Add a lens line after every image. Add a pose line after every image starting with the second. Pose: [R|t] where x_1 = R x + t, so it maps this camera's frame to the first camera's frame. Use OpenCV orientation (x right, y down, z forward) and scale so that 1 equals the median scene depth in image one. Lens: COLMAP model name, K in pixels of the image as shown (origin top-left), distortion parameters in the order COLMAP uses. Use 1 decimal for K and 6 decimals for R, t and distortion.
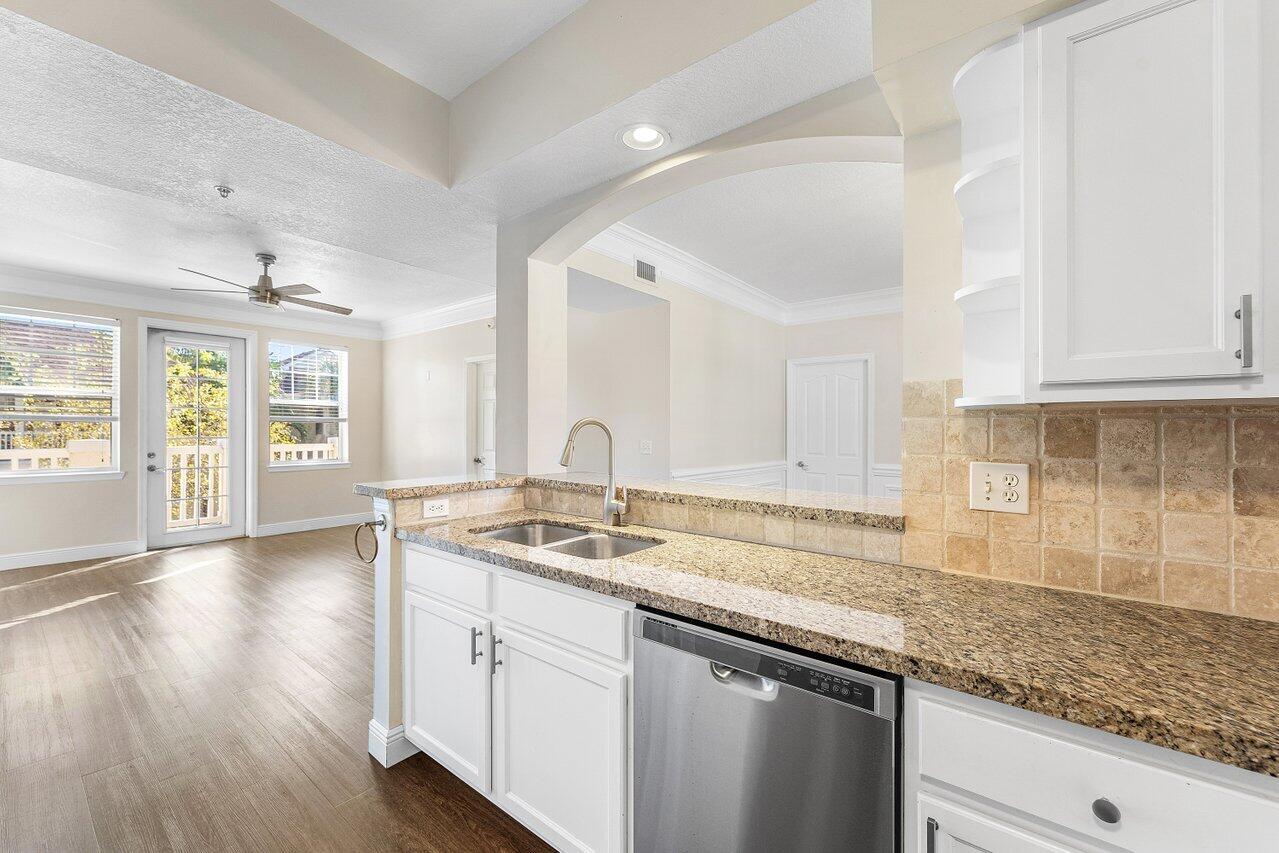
lens RADIAL K [[530.0, 0, 647.0], [0, 530.0, 423.9], [0, 0, 1]] dist [0.000868, -0.000250]
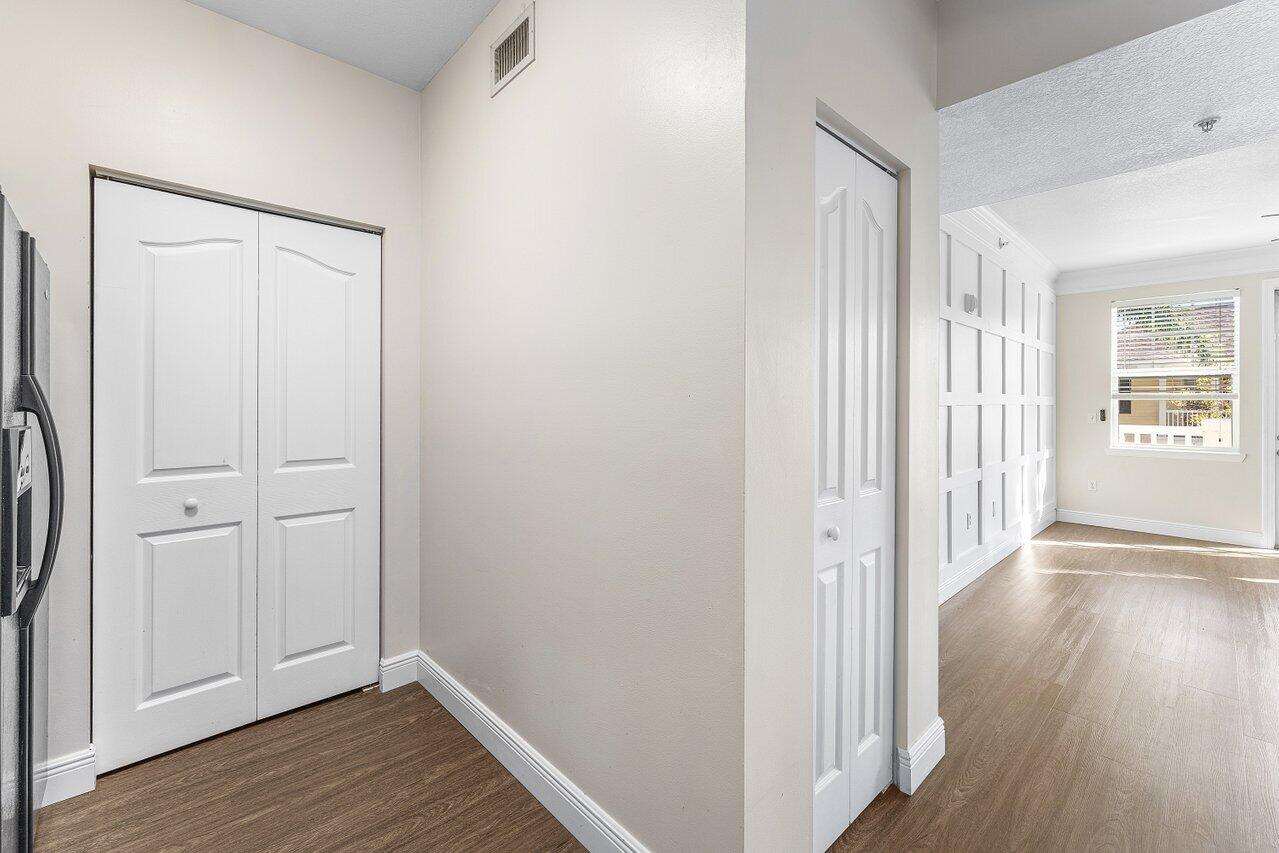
lens RADIAL K [[536.5, 0, 638.4], [0, 536.5, 400.9], [0, 0, 1]] dist [0.000023, -0.000068]
pose [[-0.144470, -0.011788, -0.989439, 0.076206], [0.009079, 0.999871, -0.013238, 0.001765], [0.989468, -0.010896, -0.144344, 0.098284]]
